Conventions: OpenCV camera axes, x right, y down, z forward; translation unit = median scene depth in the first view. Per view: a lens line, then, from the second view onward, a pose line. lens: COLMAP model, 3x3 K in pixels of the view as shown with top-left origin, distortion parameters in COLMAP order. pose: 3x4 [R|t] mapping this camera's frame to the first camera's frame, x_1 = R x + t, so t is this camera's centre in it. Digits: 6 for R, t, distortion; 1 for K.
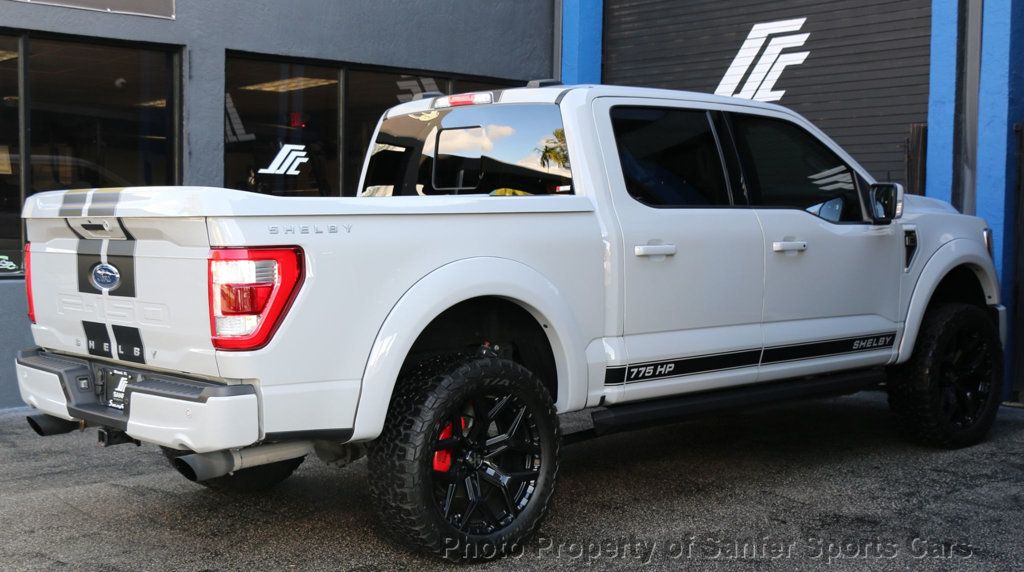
lens RADIAL K [[1270.7, 0, 512.0], [0, 1270.7, 286.0], [0, 0, 1]] dist [-0.015123, -0.010261]
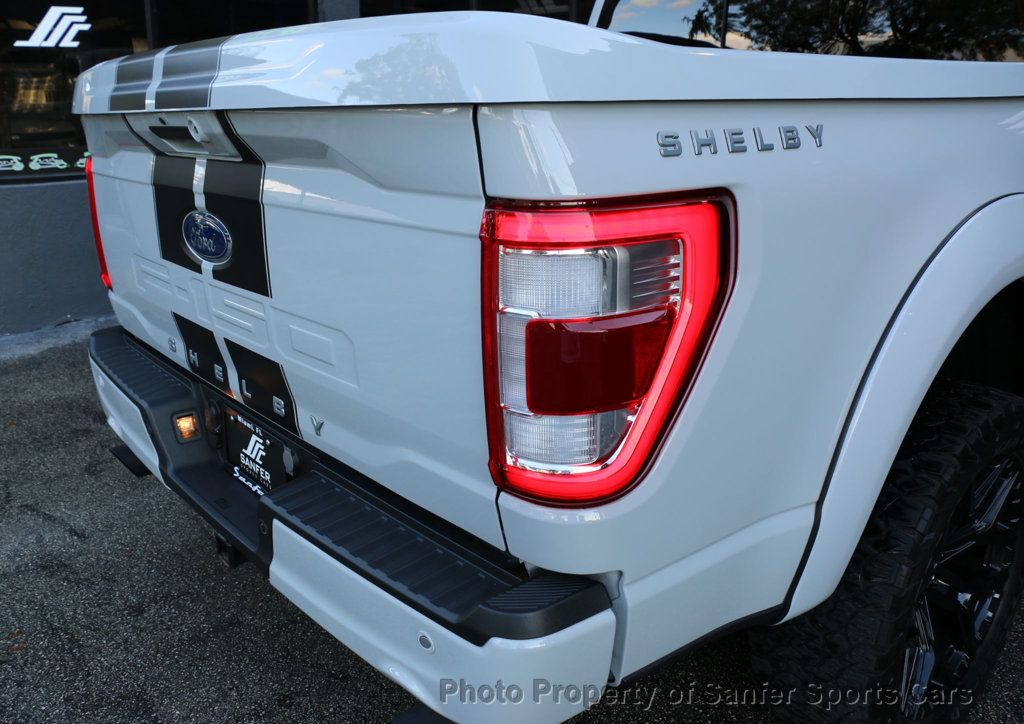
lens RADIAL K [[966.4, 0, 512.0], [0, 966.4, 362.0], [0, 0, 1]] dist [-0.019197, -0.008169]
pose [[0.998732, 0.000963, -0.050328, -0.189790], [0.009287, 0.979129, 0.203027, -0.035081], [0.049473, -0.203237, 0.977879, 0.651656]]
